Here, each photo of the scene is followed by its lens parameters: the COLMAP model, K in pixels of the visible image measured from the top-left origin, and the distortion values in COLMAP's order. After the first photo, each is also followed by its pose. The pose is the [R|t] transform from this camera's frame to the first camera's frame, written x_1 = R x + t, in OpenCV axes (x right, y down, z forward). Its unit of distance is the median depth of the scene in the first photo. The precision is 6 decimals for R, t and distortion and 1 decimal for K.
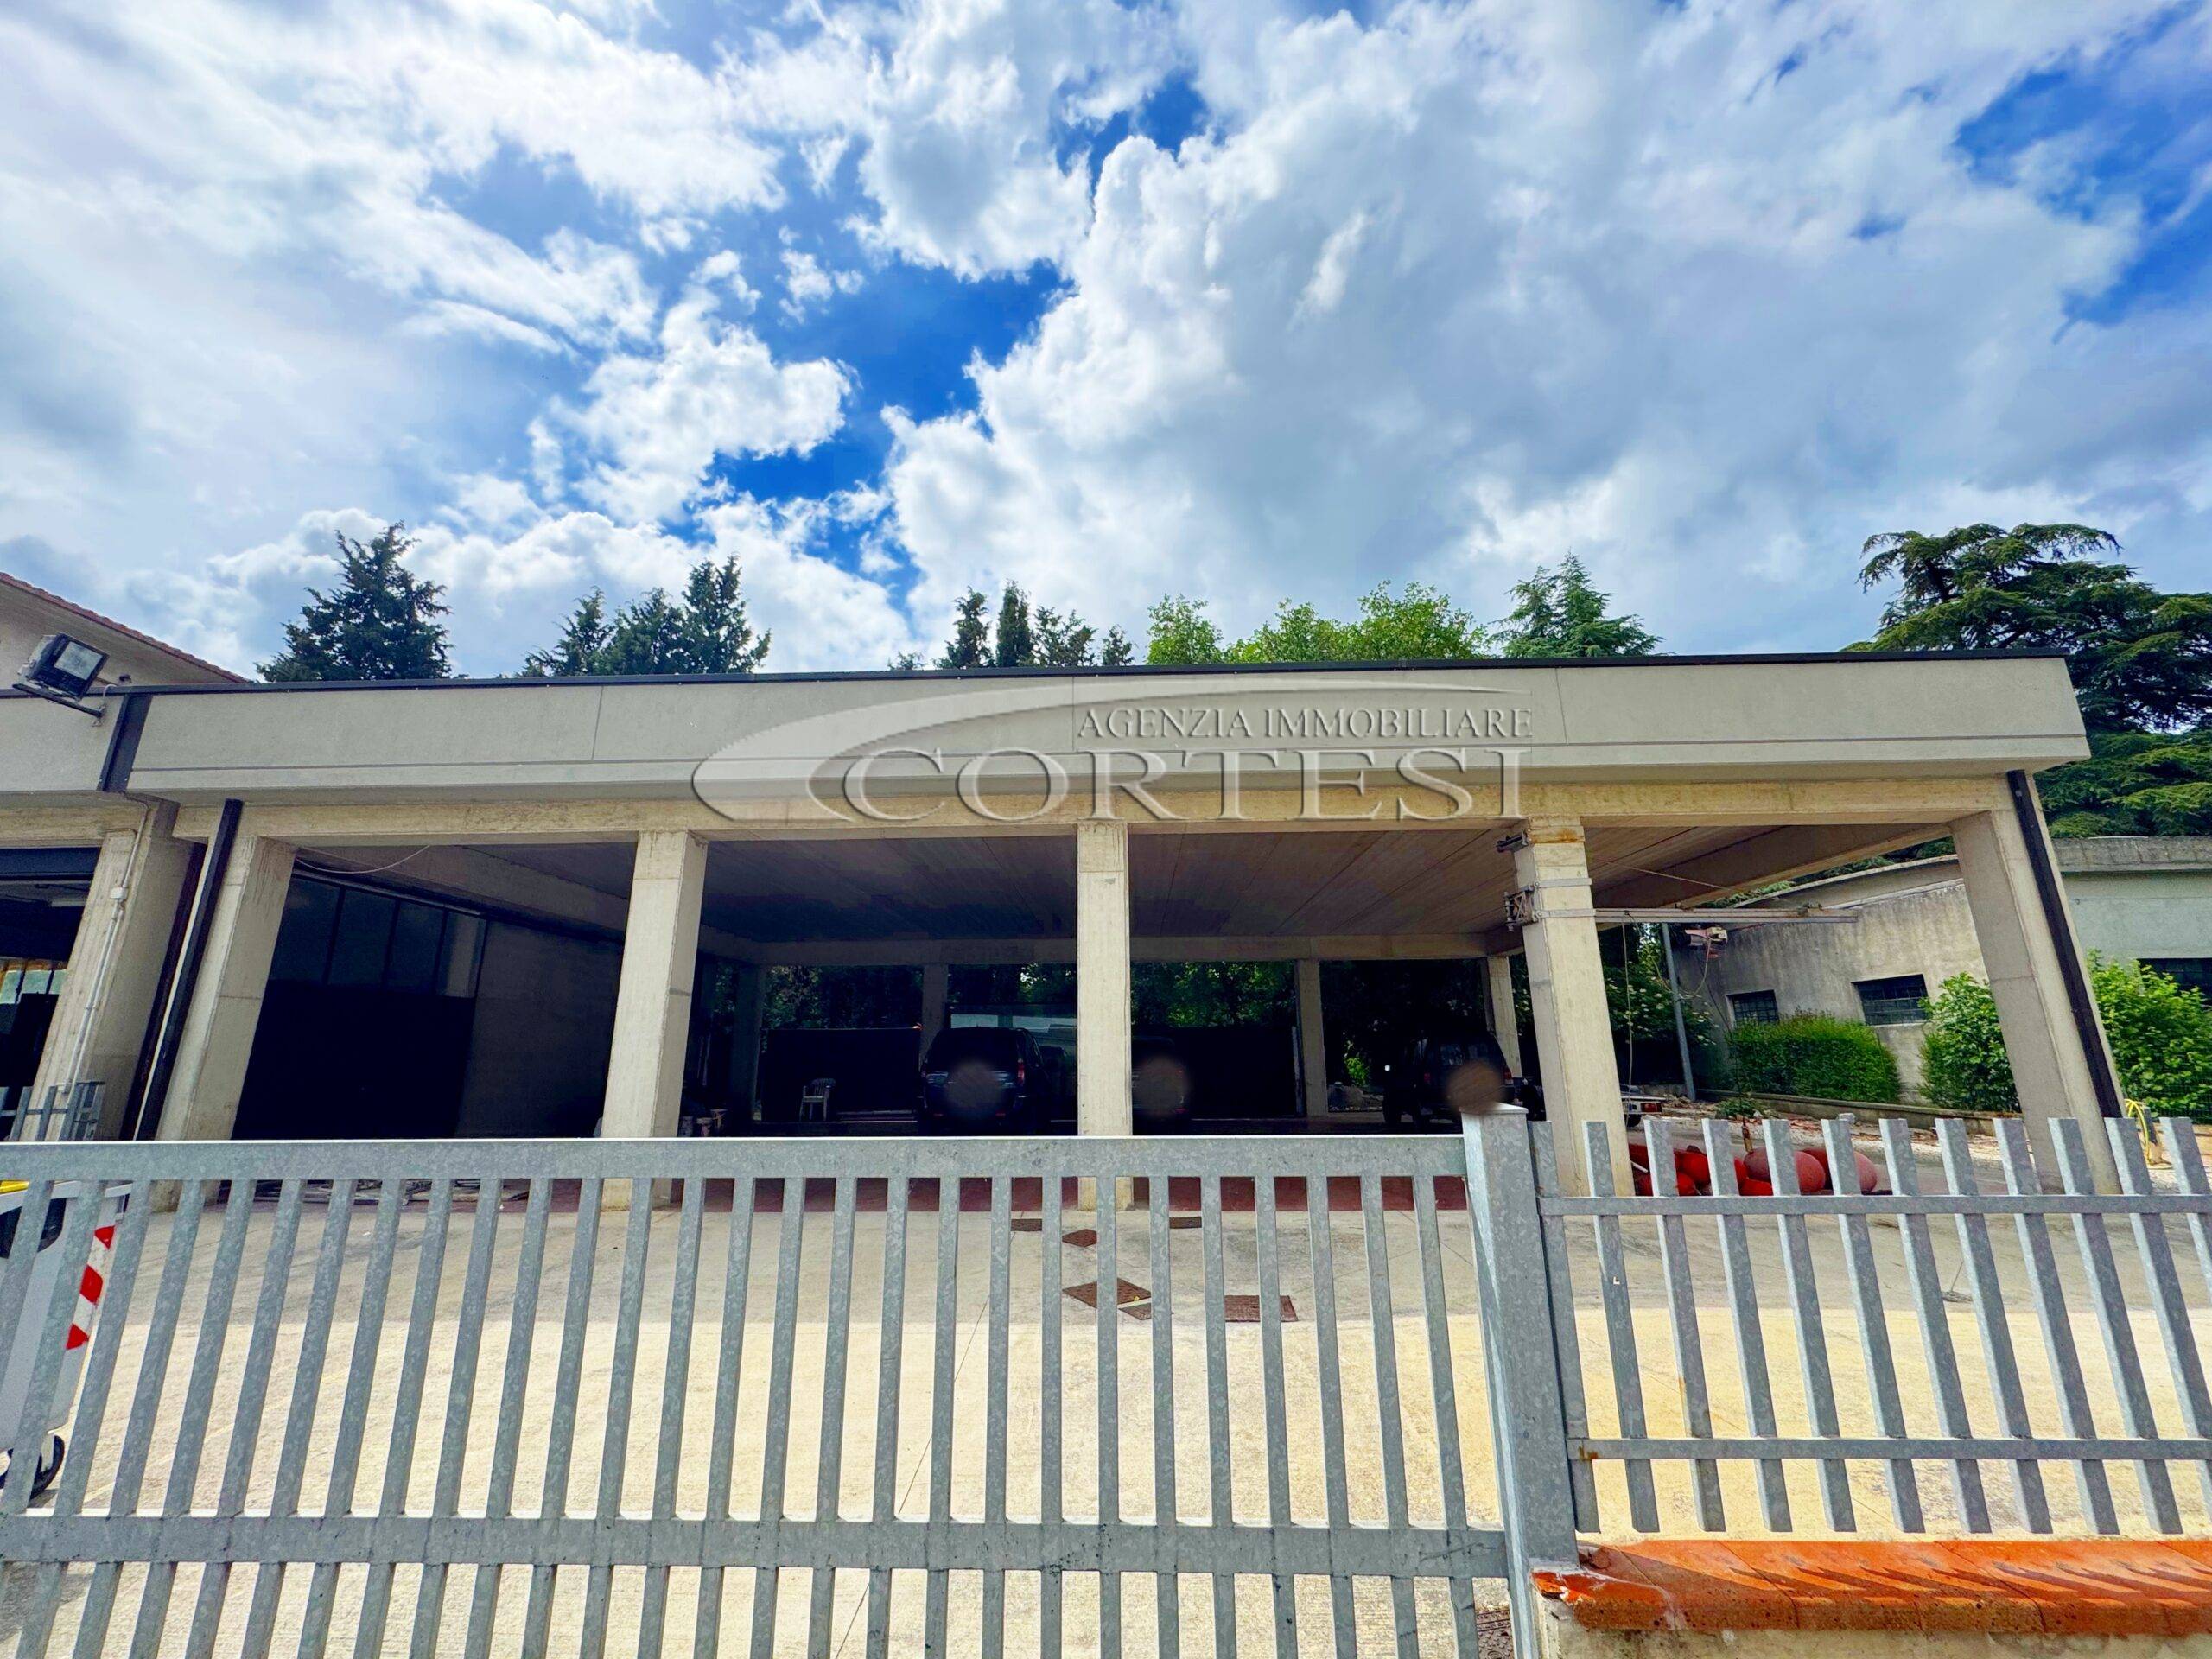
lens RADIAL K [[882.3, 0, 1127.1], [0, 882.3, 828.9], [0, 0, 1]] dist [-0.000820, -0.000402]
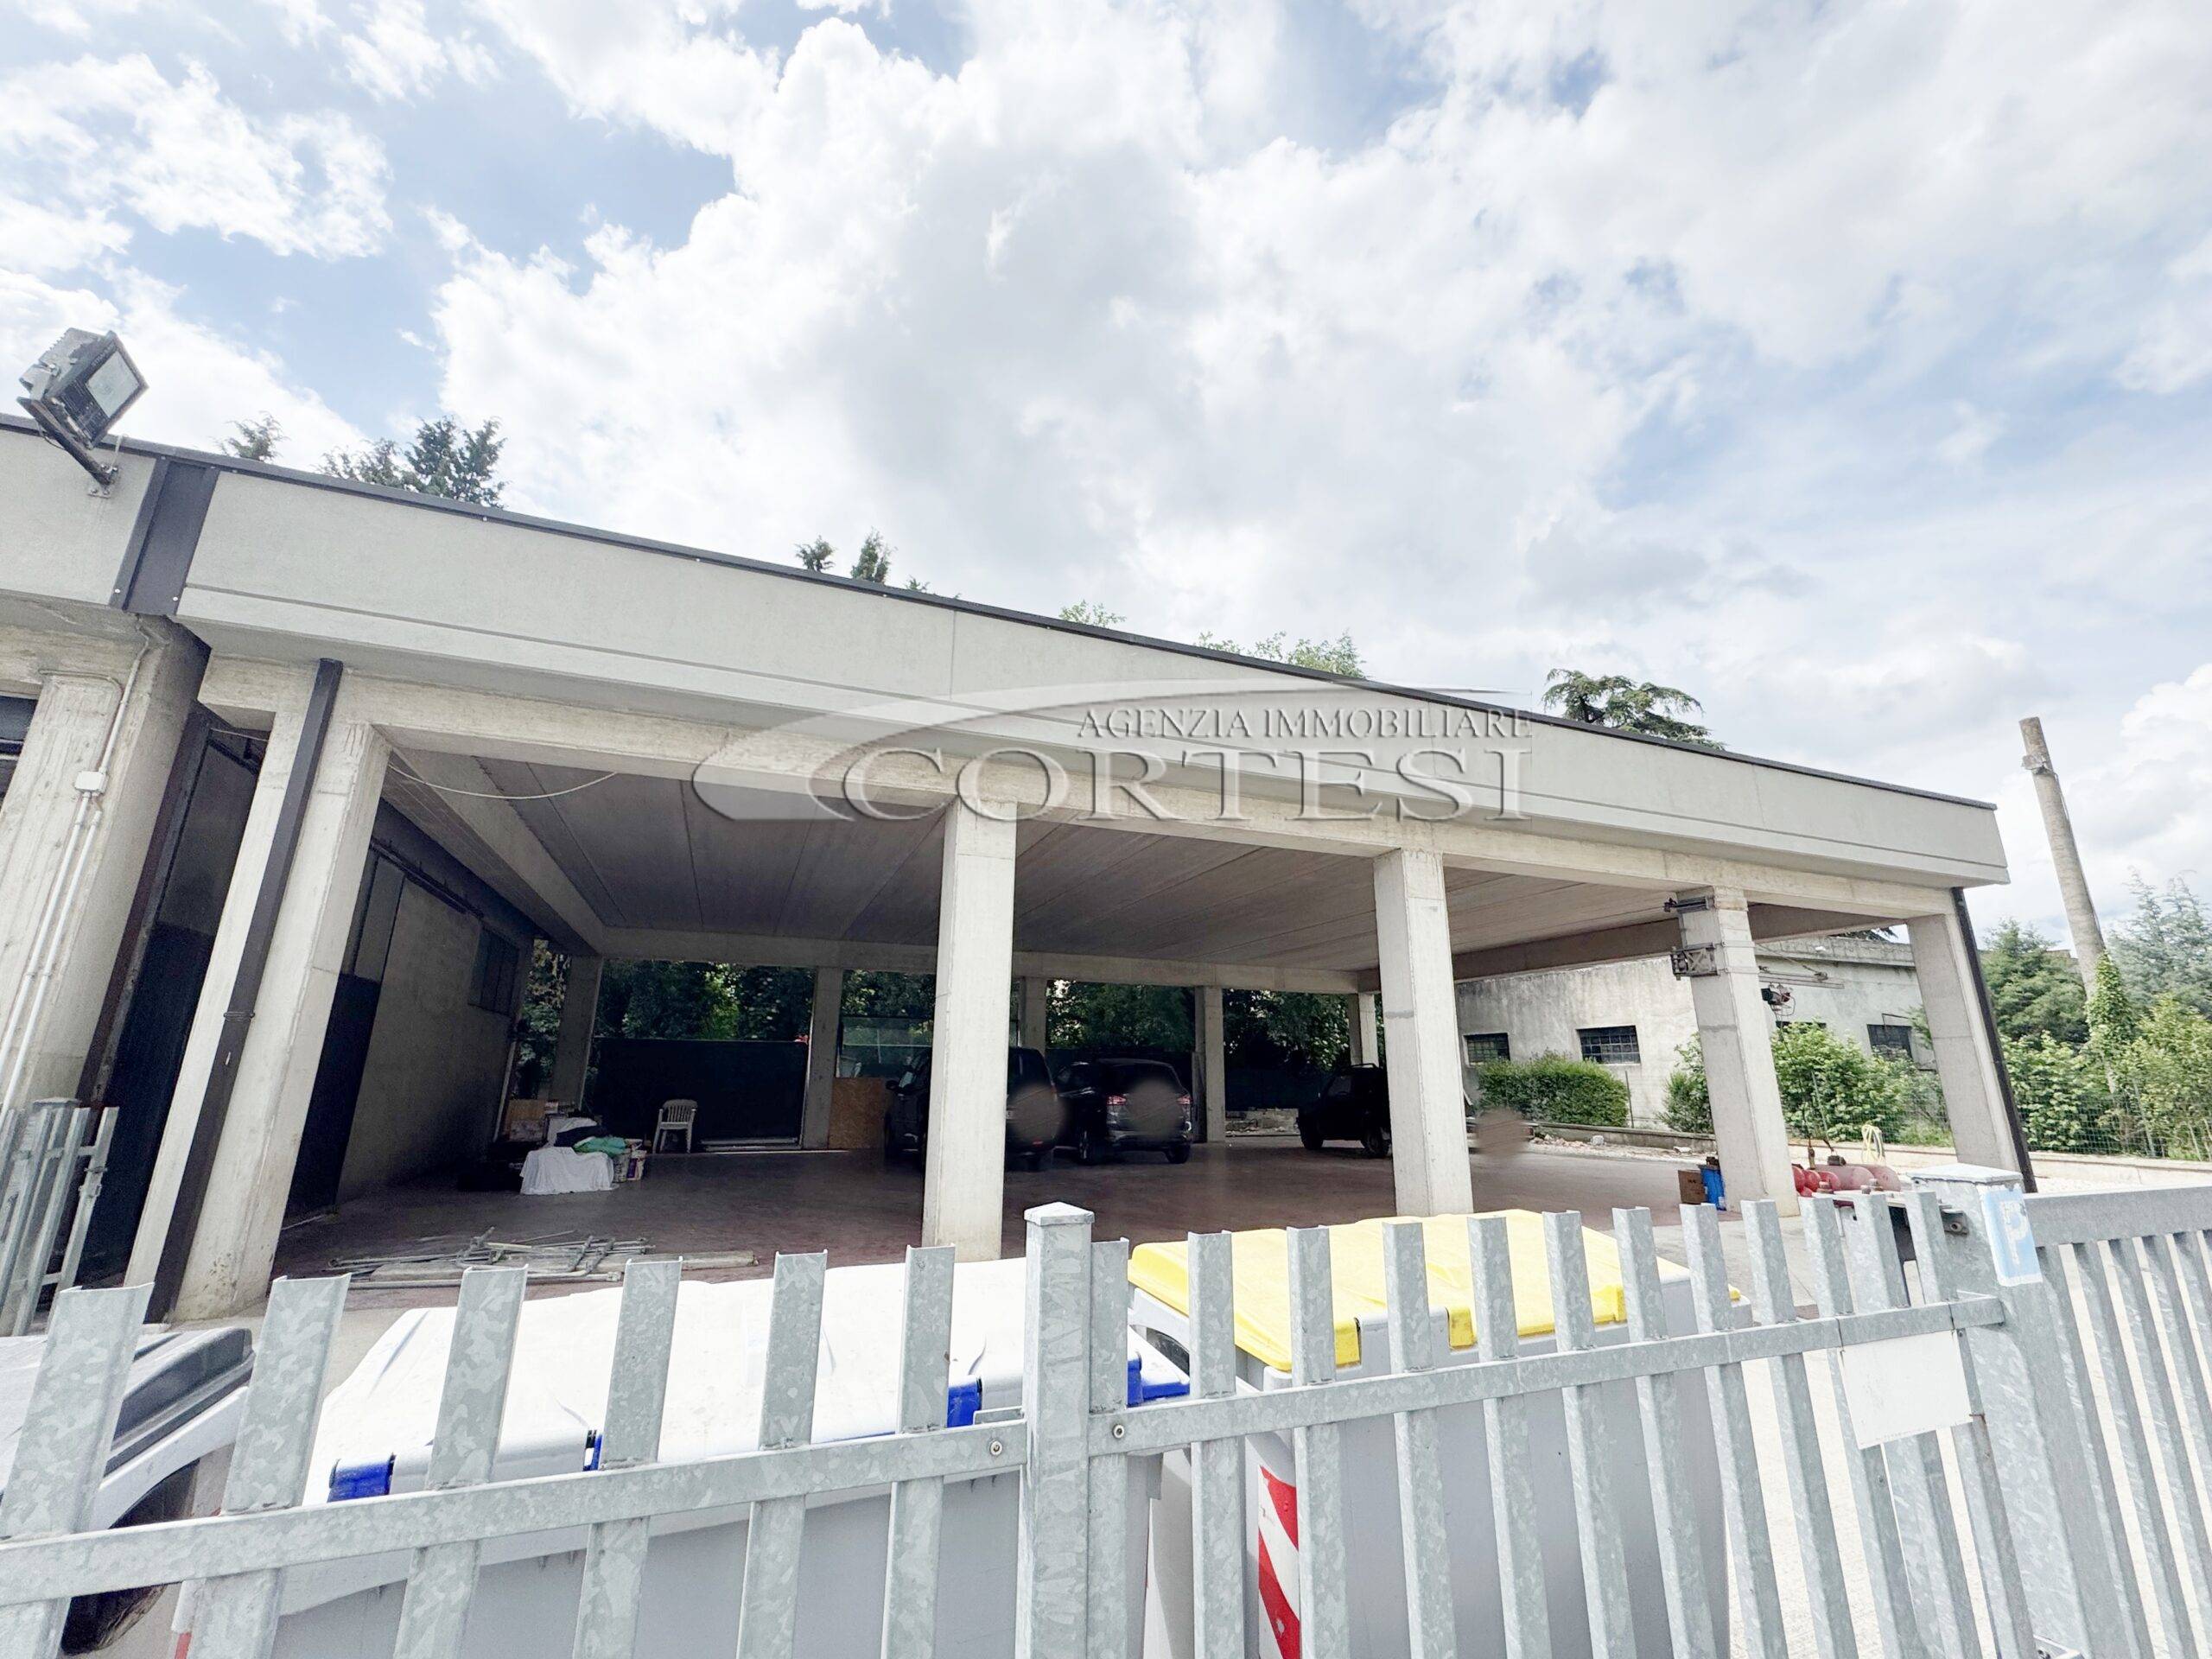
lens RADIAL K [[916.1, 0, 1123.3], [0, 916.1, 837.1], [0, 0, 1]] dist [-0.001384, -0.000333]
pose [[0.916215, 0.118491, 0.382765, -0.290409], [-0.116149, 0.992799, -0.029315, 0.018657], [-0.383482, -0.017599, 0.923381, 0.065713]]
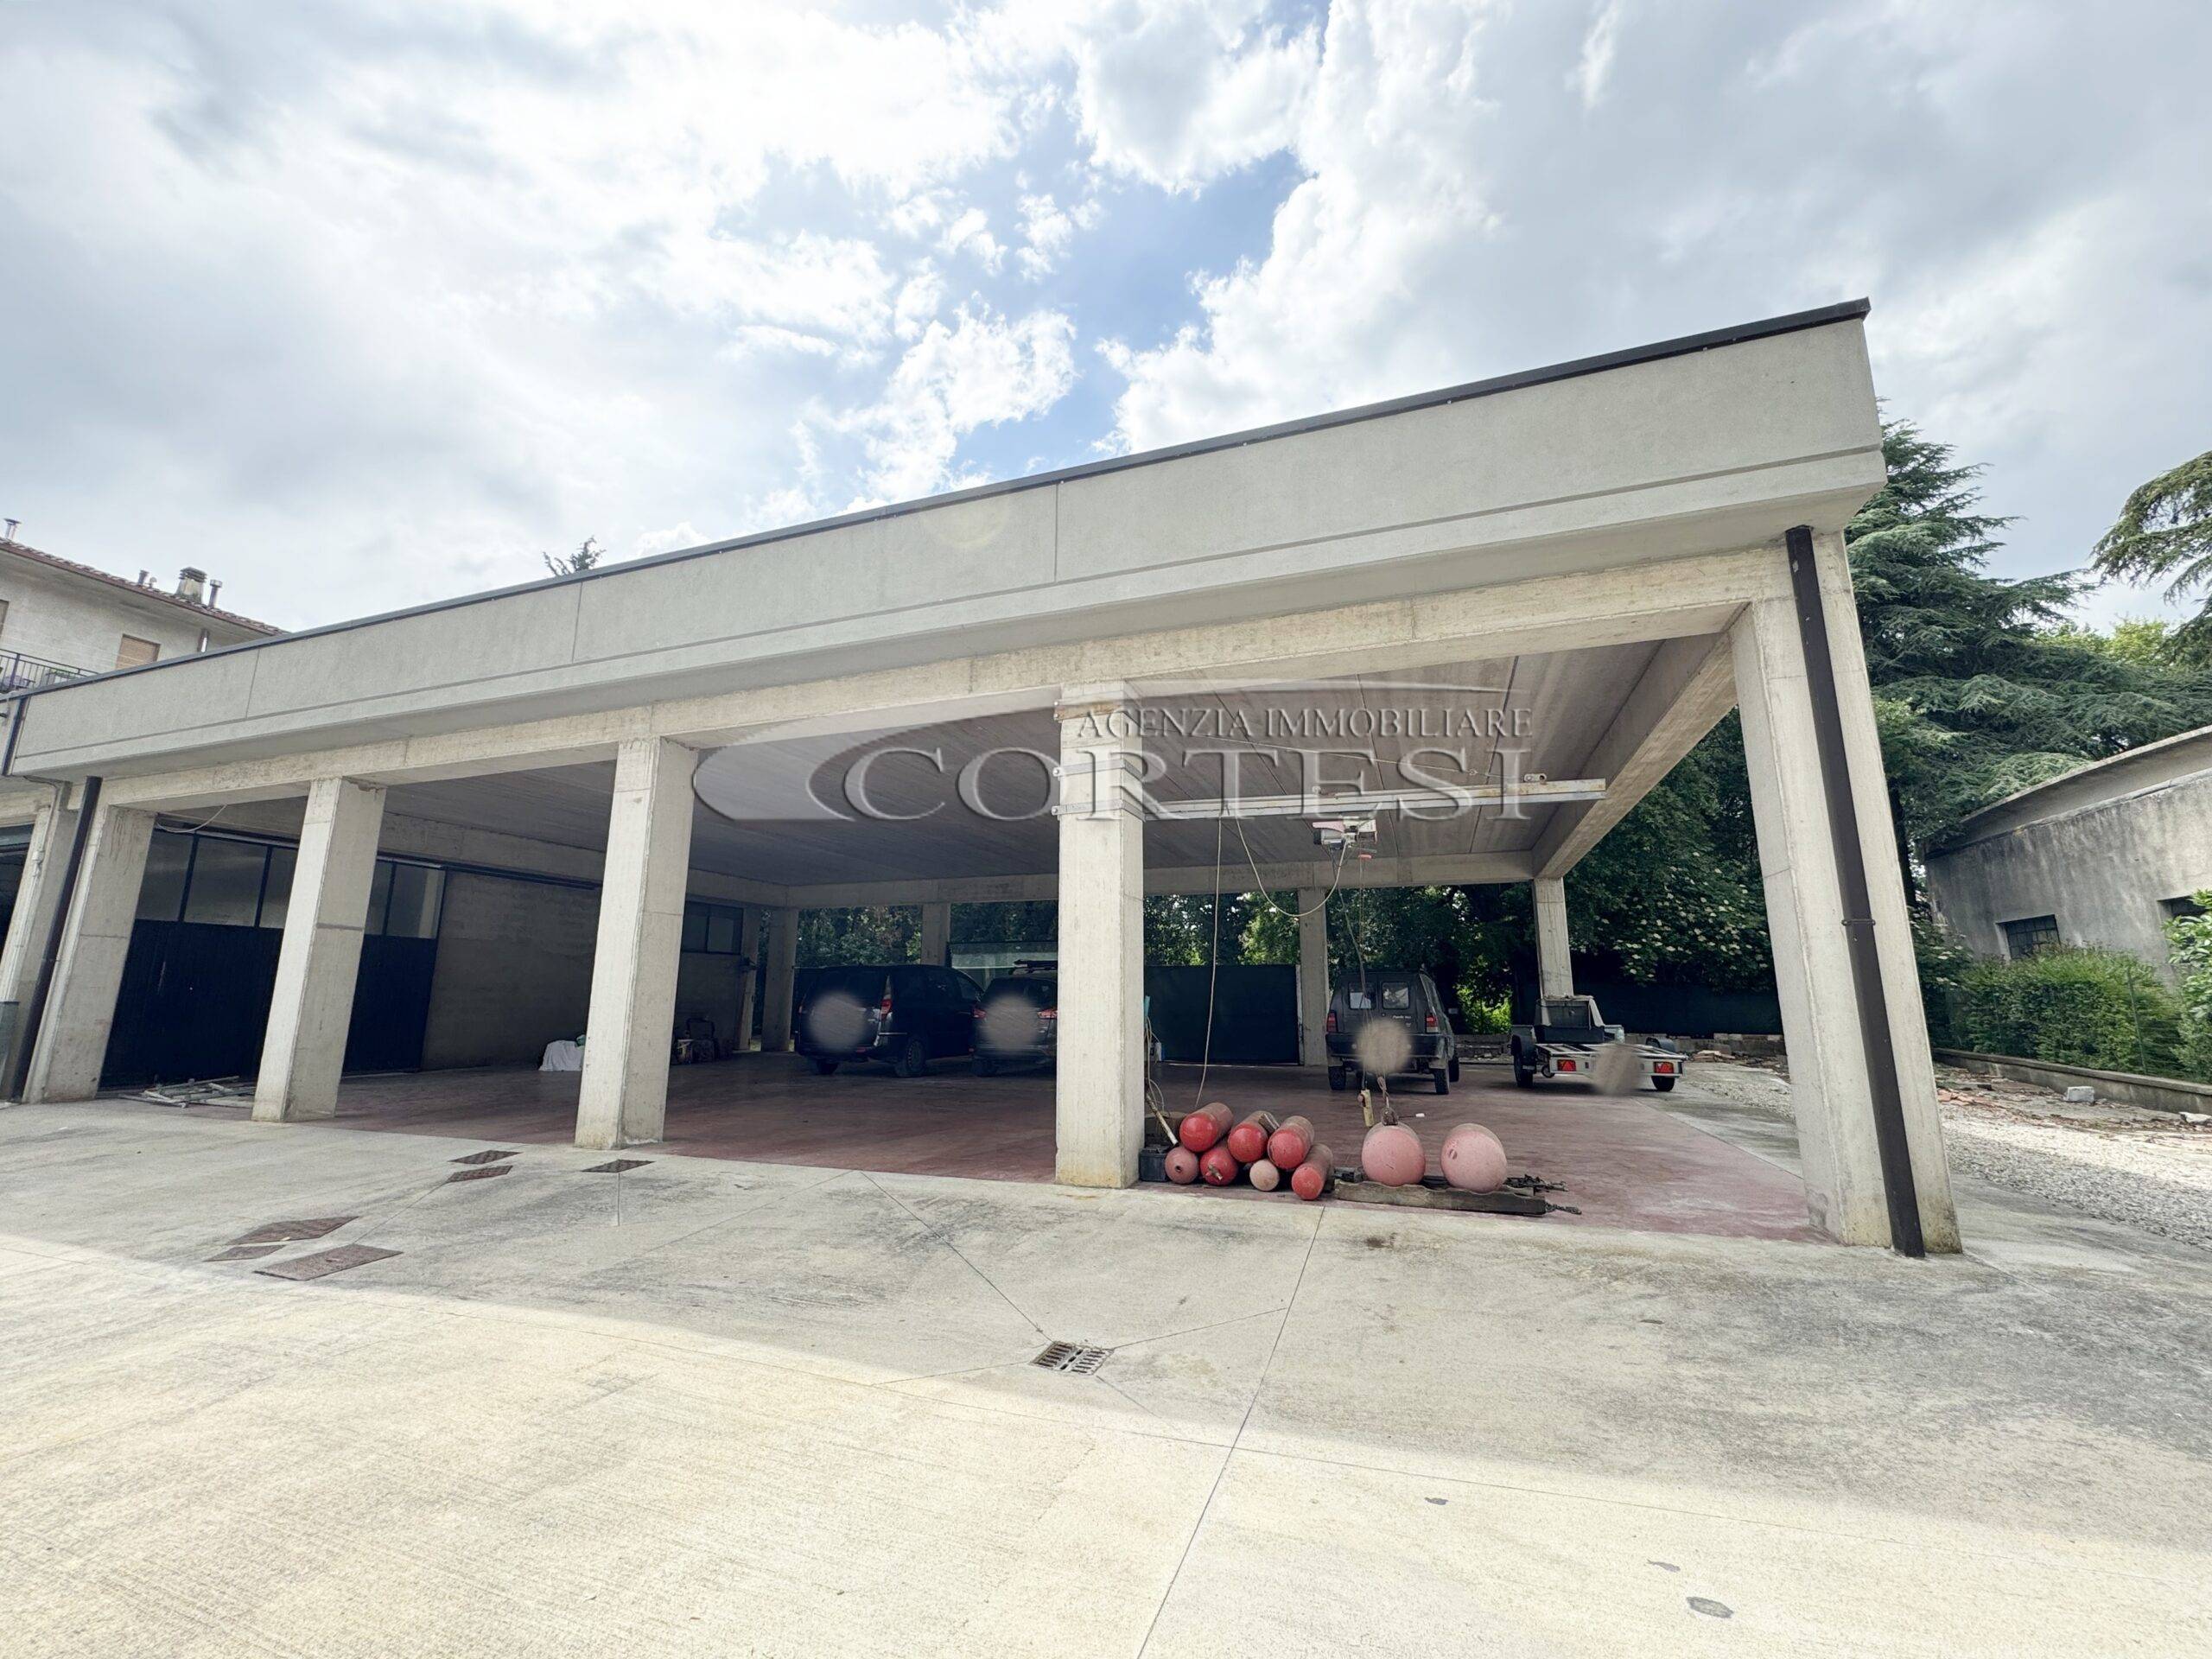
lens RADIAL K [[911.0, 0, 1126.8], [0, 911.0, 839.9], [0, 0, 1]] dist [-0.002429, 0.000120]
pose [[0.950960, -0.043218, -0.306279, 0.286388], [0.066750, 0.995533, 0.066774, 0.027154], [0.302025, -0.083944, 0.949597, 0.095007]]
